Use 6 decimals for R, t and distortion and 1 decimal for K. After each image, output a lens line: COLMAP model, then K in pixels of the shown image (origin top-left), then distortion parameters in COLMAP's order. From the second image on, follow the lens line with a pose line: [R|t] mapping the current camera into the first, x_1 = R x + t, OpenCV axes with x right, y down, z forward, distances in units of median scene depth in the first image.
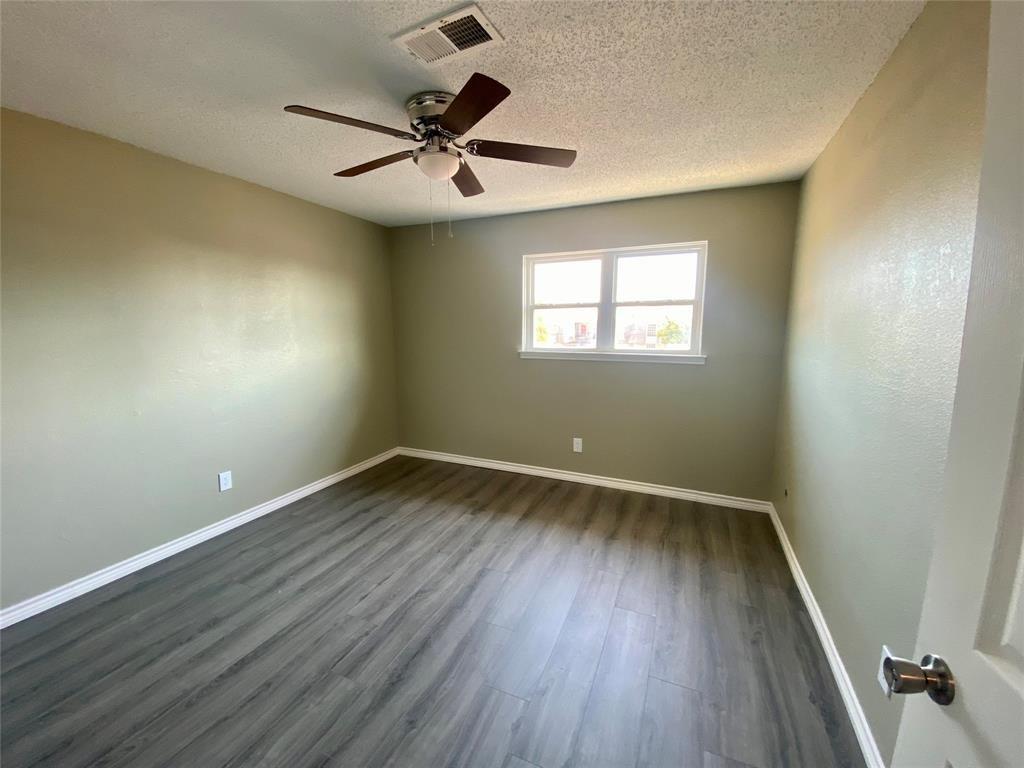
lens RADIAL K [[442.5, 0, 512.0], [0, 442.5, 384.0], [0, 0, 1]] dist [0.030039, -0.028876]
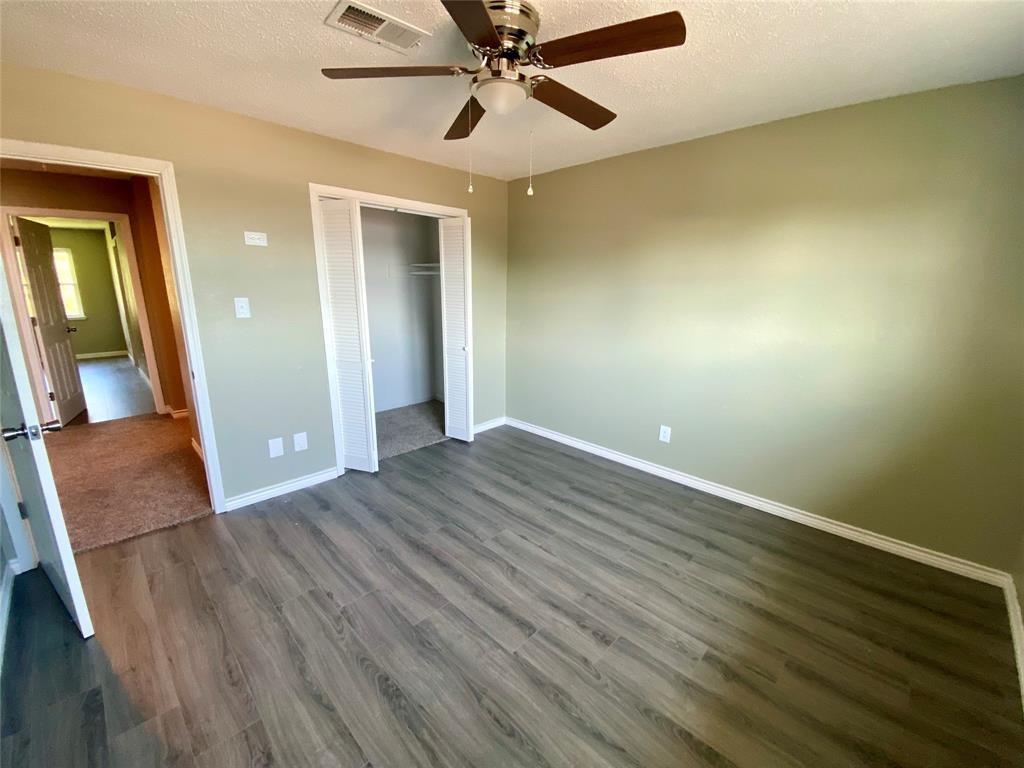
lens RADIAL K [[416.2, 0, 512.0], [0, 416.2, 384.0], [0, 0, 1]] dist [0.027088, -0.023007]
pose [[-0.394372, 0.204376, -0.895936, 0.477014], [-0.128948, 0.953002, 0.274154, -0.159729], [0.909859, 0.223648, -0.349483, 1.073695]]
